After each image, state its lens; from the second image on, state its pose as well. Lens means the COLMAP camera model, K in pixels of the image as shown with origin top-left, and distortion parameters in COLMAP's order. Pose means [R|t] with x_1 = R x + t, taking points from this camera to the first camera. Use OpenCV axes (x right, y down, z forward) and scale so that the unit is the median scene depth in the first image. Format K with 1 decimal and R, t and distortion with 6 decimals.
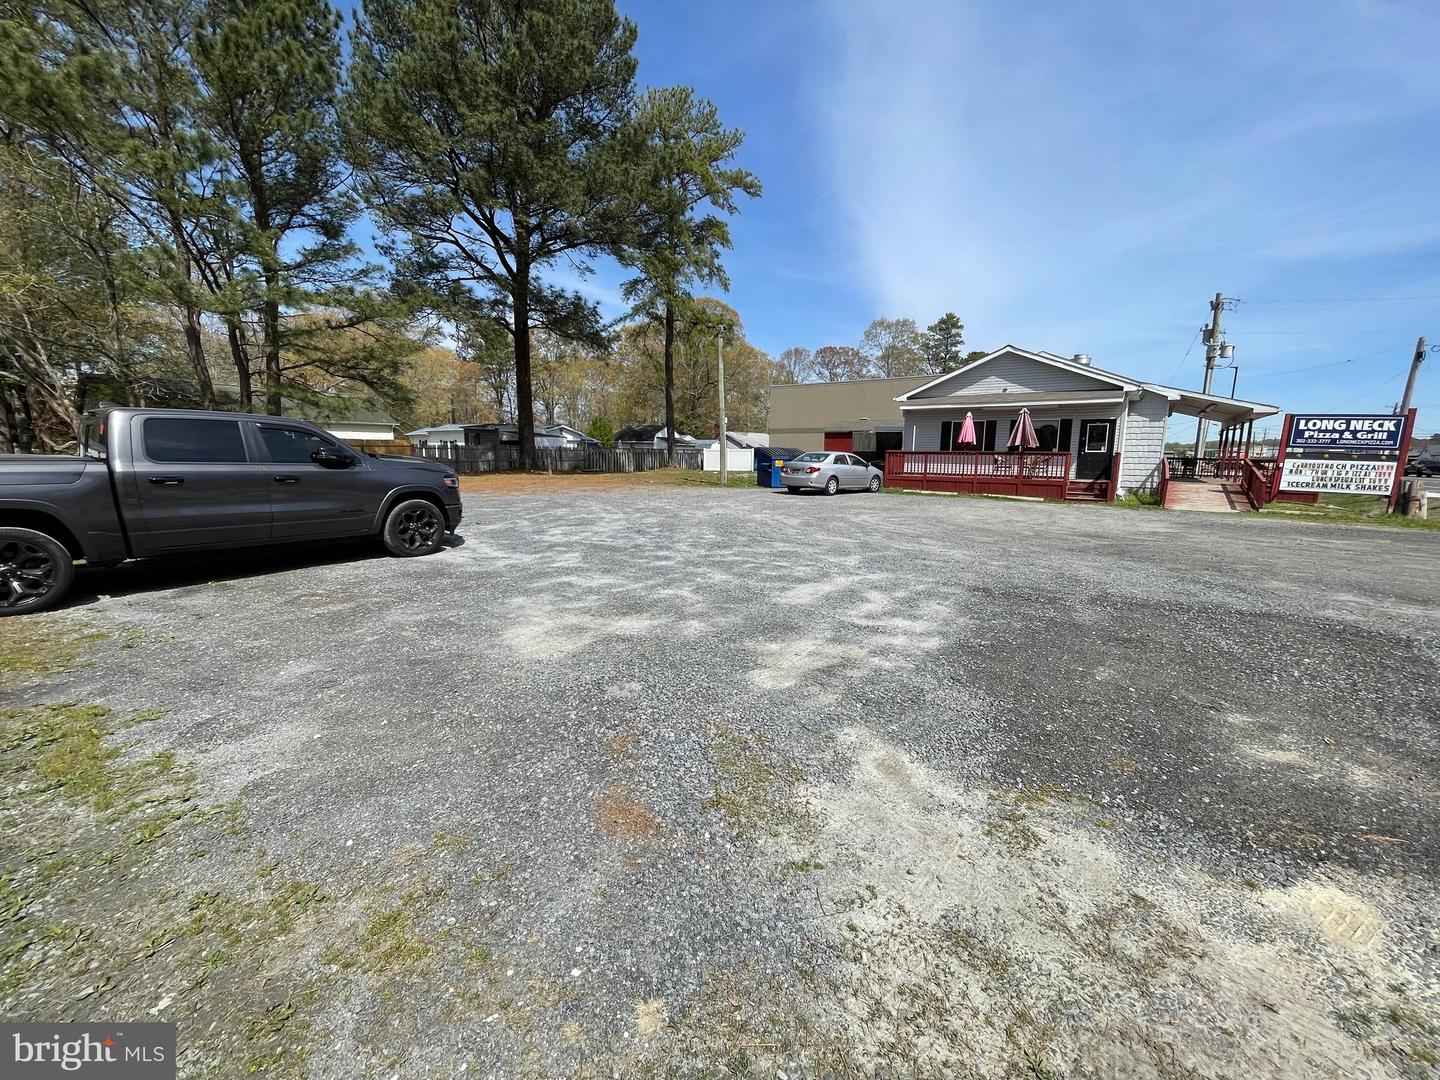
lens RADIAL K [[582.5, 0, 713.4], [0, 582.5, 538.1], [0, 0, 1]] dist [-0.002312, -0.000015]
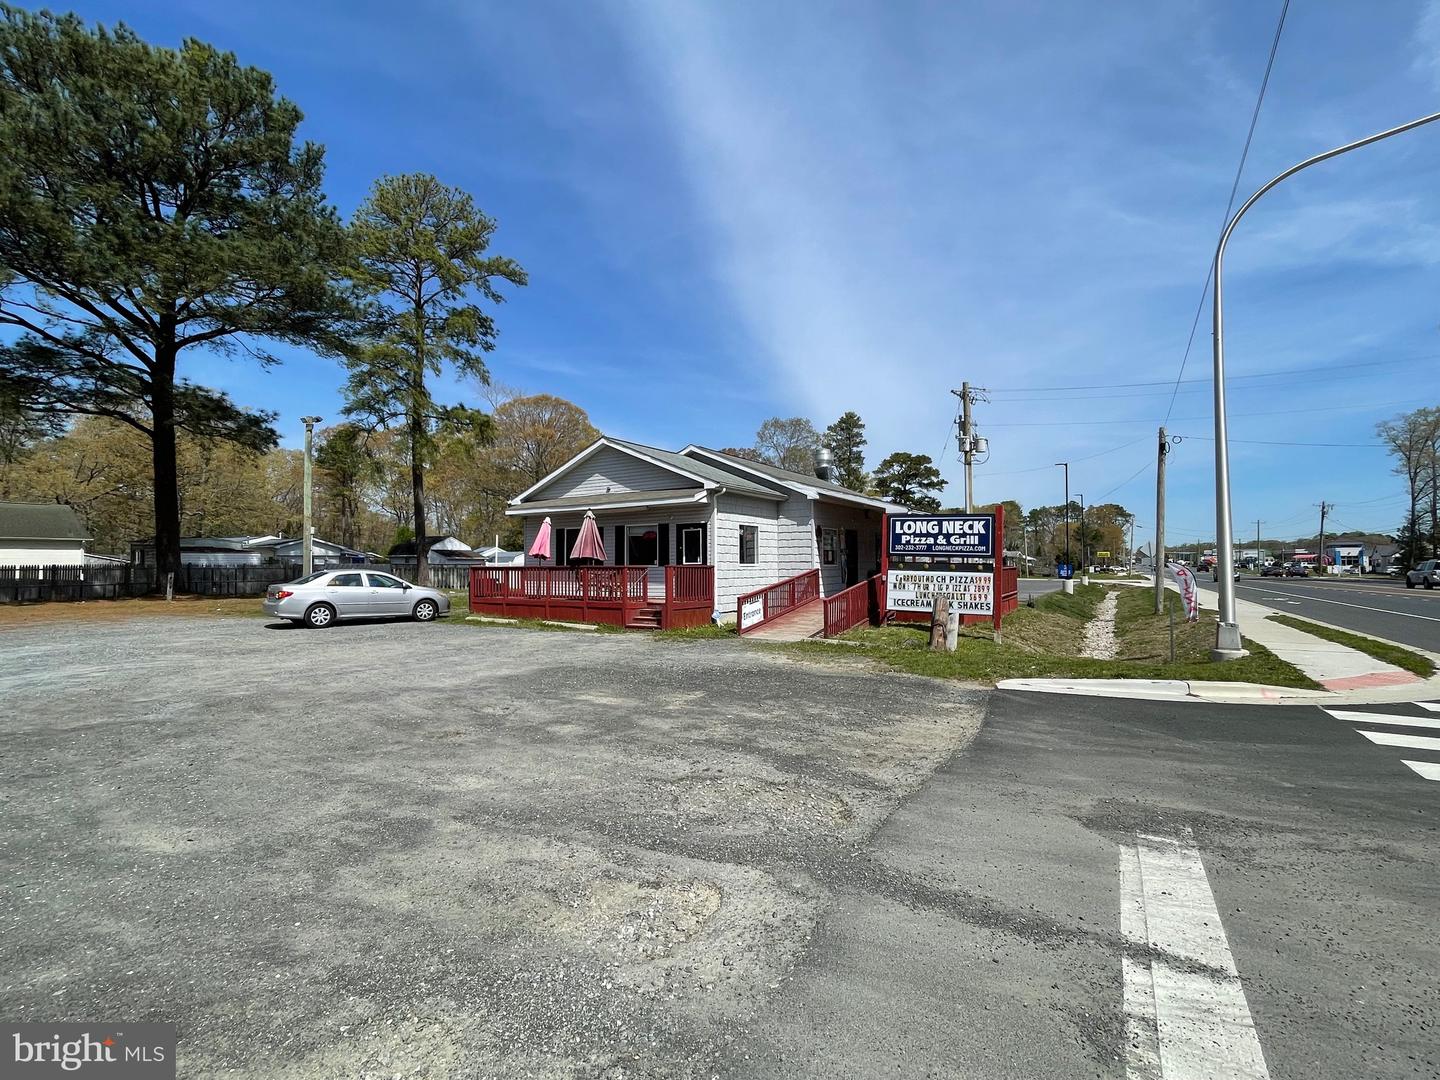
lens RADIAL K [[654.8, 0, 719.9], [0, 654.8, 541.0], [0, 0, 1]] dist [0.001056, -0.000128]
pose [[0.997886, -0.013452, 0.063583, 0.649713], [0.024612, 0.983696, -0.178147, -0.020974], [-0.060150, 0.179335, 0.981947, 0.124271]]
